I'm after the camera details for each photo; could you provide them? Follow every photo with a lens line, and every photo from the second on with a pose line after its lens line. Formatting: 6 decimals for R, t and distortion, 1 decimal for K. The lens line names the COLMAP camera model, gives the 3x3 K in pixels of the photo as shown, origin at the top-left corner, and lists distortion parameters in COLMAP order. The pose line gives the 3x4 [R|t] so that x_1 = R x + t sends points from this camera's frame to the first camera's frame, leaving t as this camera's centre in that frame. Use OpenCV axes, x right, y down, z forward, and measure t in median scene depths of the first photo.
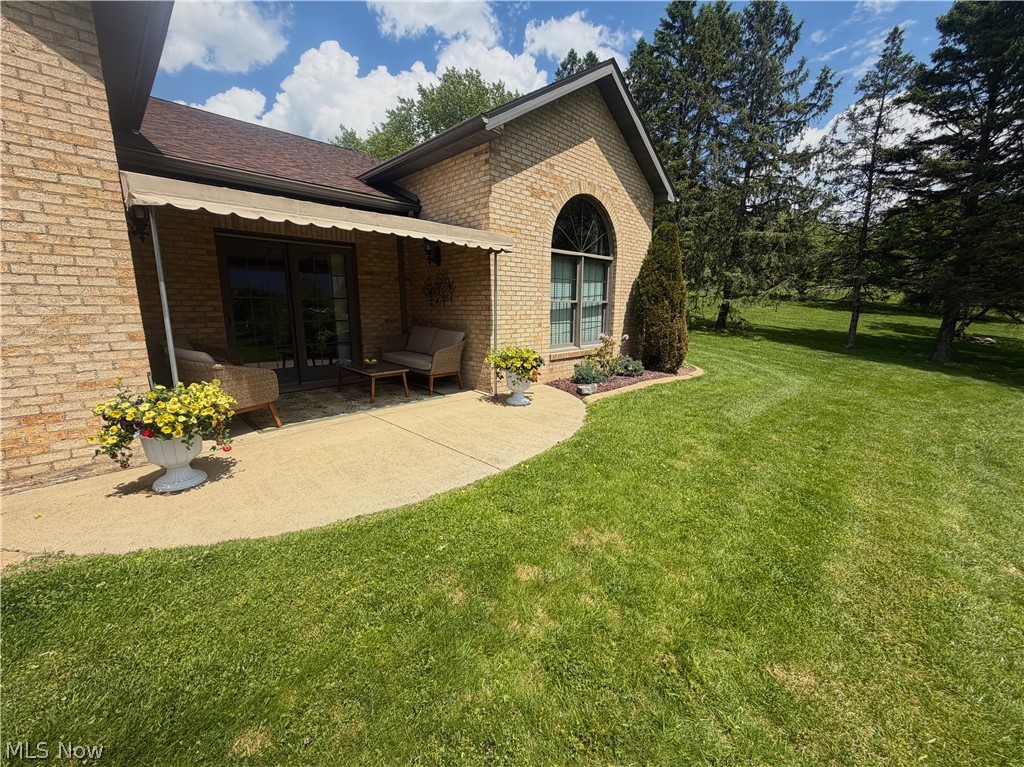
lens RADIAL K [[410.1, 0, 512.2], [0, 410.1, 384.1], [0, 0, 1]] dist [-0.002733, 0.000670]
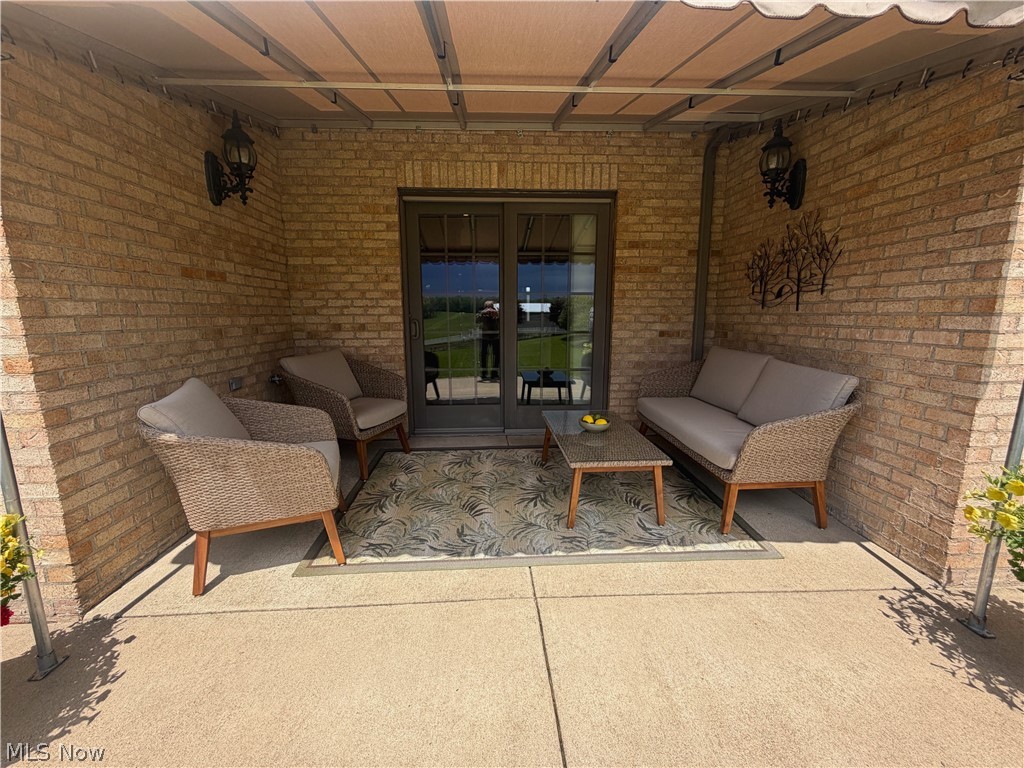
lens RADIAL K [[410.1, 0, 510.6], [0, 410.1, 385.7], [0, 0, 1]] dist [-0.002733, 0.000670]
pose [[0.735765, 0.117455, -0.666973, -0.096234], [-0.123852, 0.991573, 0.037991, -0.091807], [0.665815, 0.054653, 0.744112, 0.520959]]
